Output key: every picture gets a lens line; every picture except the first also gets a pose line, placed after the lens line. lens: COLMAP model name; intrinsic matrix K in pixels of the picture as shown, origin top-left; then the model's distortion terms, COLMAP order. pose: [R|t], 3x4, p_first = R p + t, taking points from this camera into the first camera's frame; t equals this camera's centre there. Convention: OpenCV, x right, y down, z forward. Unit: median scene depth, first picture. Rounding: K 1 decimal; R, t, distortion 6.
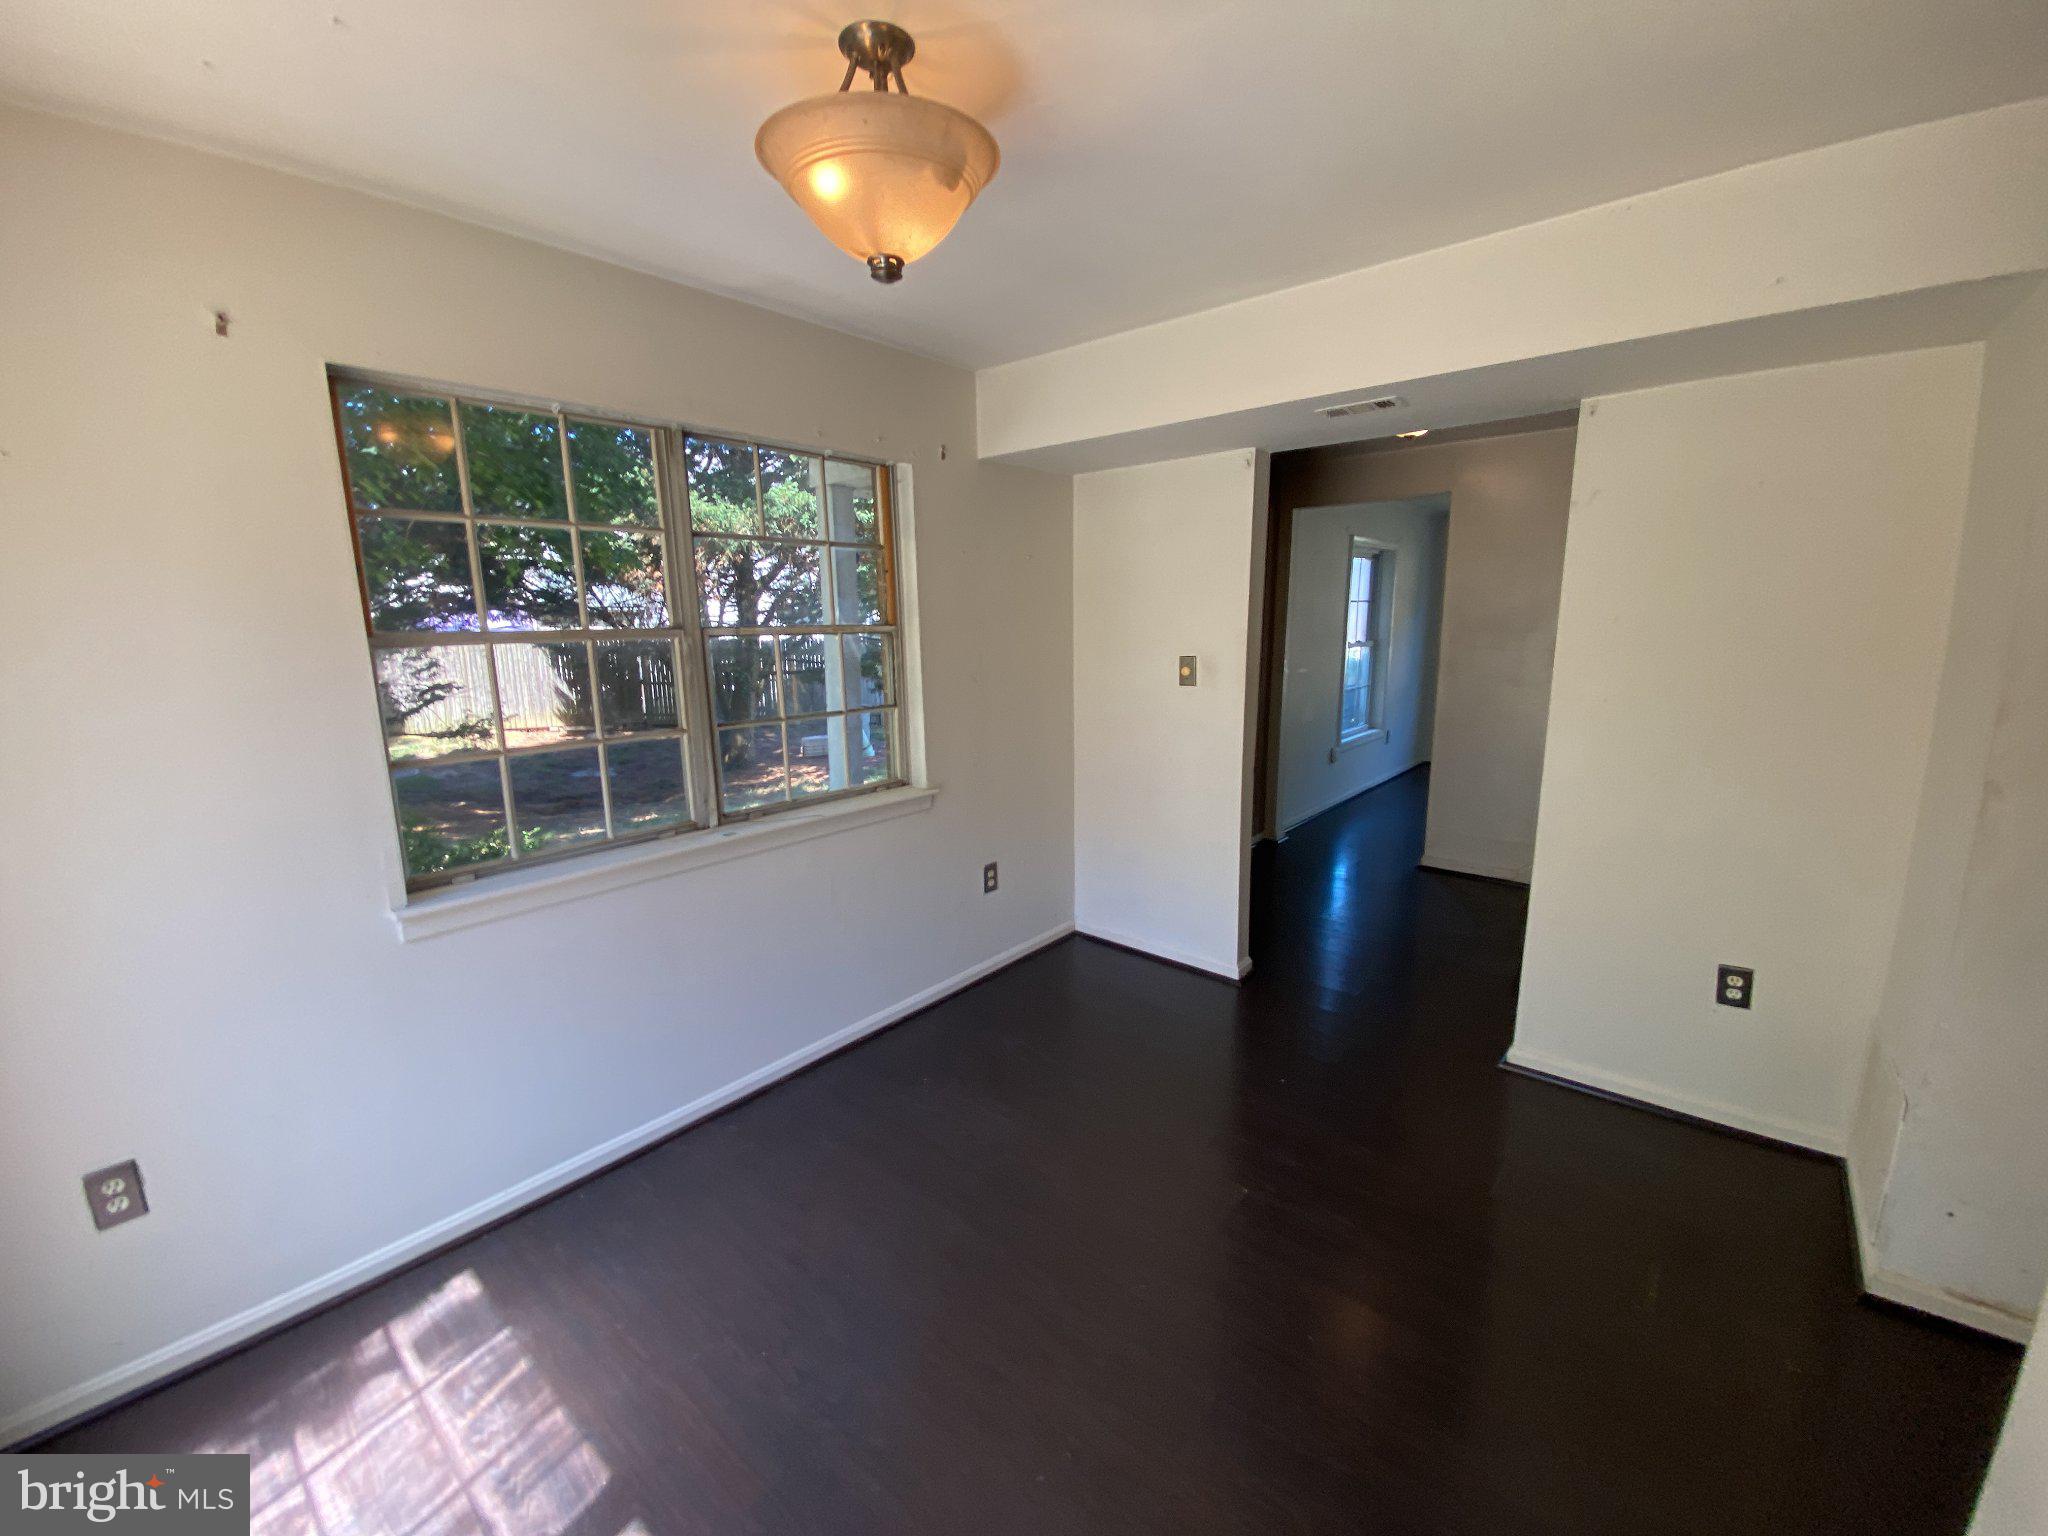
lens RADIAL K [[834.7, 0, 1007.3], [0, 834.7, 772.9], [0, 0, 1]] dist [-0.002248, -0.001456]
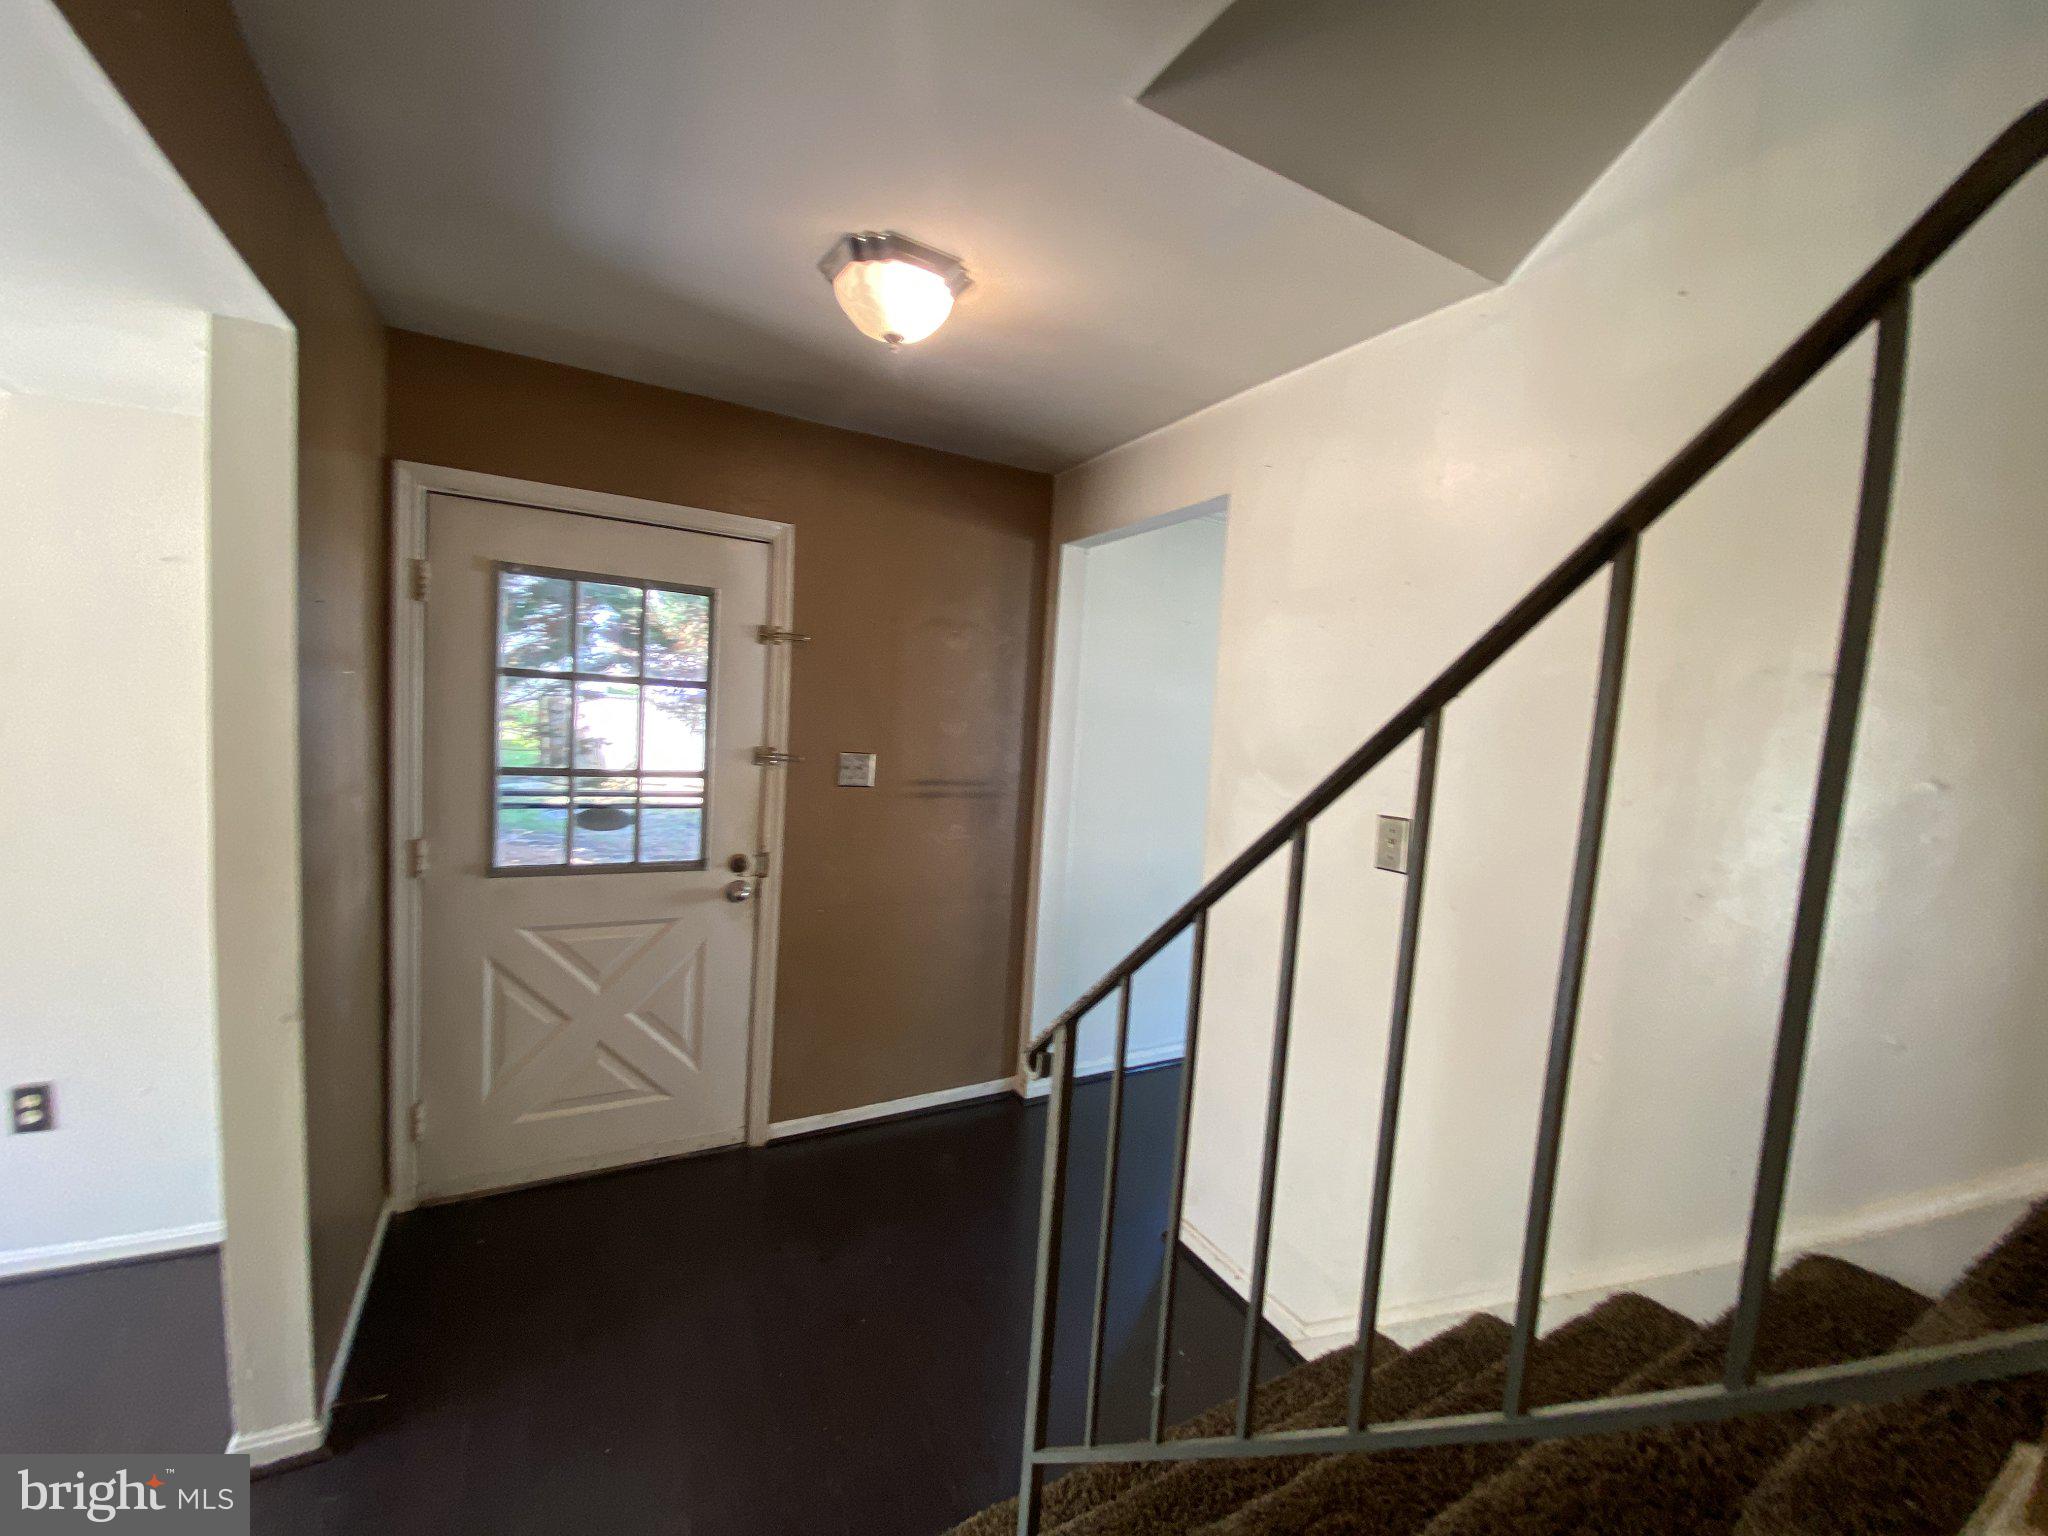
lens RADIAL K [[834.7, 0, 1015.4], [0, 834.7, 771.6], [0, 0, 1]] dist [-0.002248, -0.001456]
pose [[0.933240, 0.082030, -0.349764, 1.214513], [-0.129564, 0.984914, -0.114710, -0.189738], [0.335077, 0.152369, 0.929789, 1.031479]]
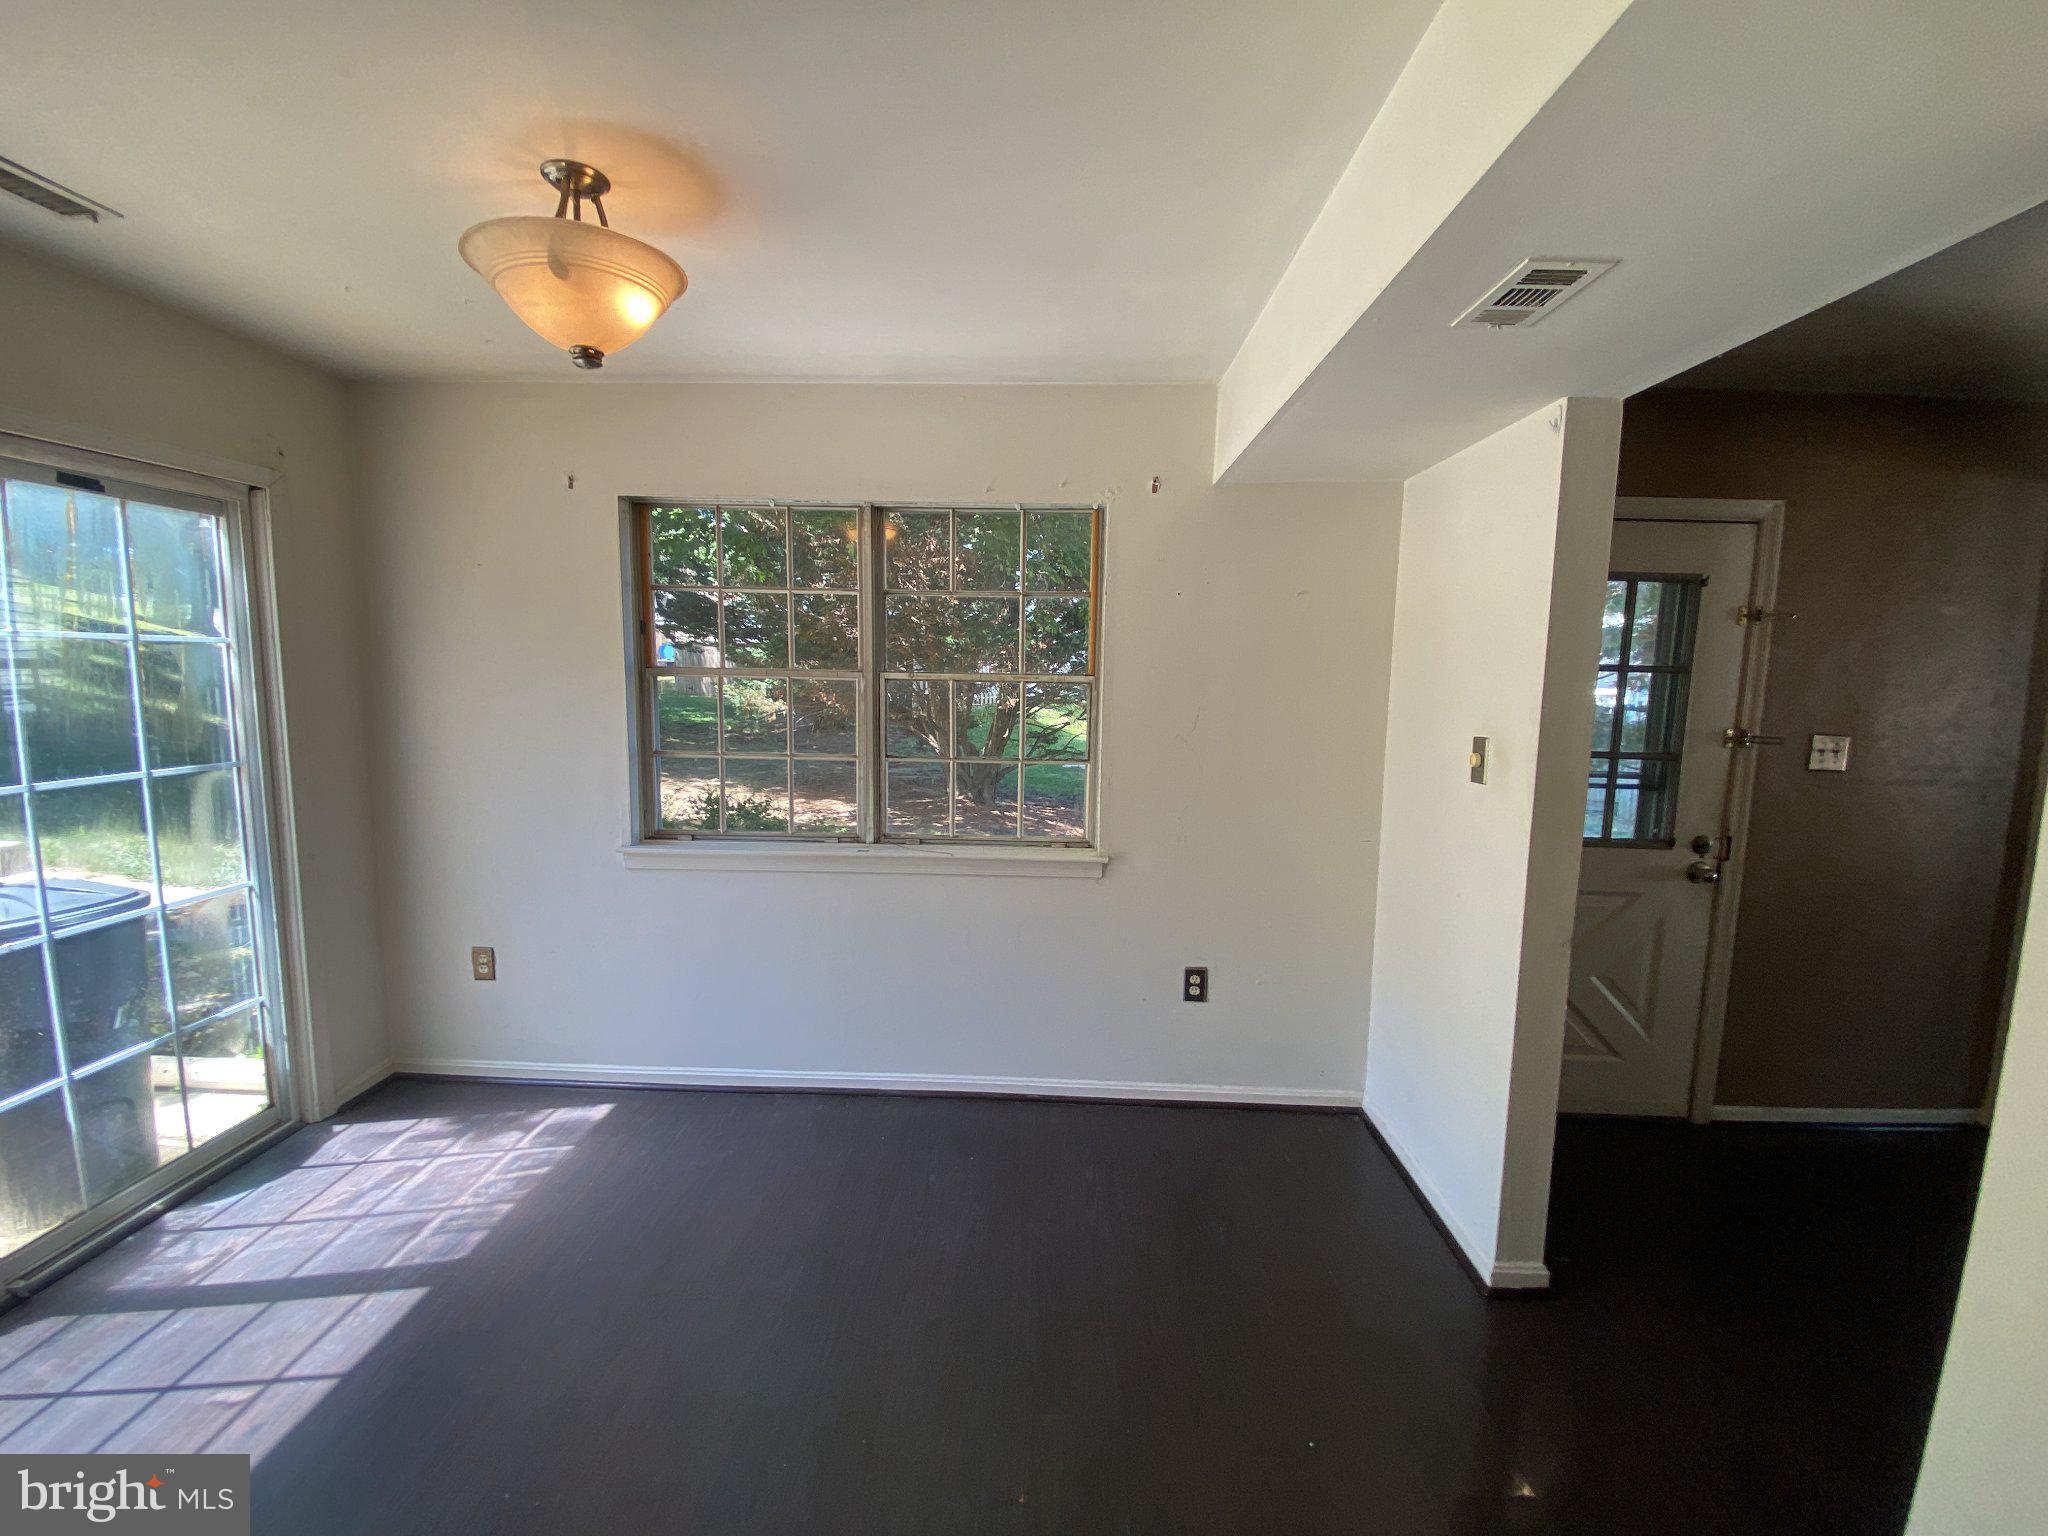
lens RADIAL K [[834.7, 0, 1013.8], [0, 834.7, 765.8], [0, 0, 1]] dist [-0.002248, -0.001456]
pose [[0.621461, 0.108727, -0.775863, 0.746671], [-0.175406, 0.984493, -0.002535, -0.081712], [0.763556, 0.137667, 0.630896, 0.492510]]
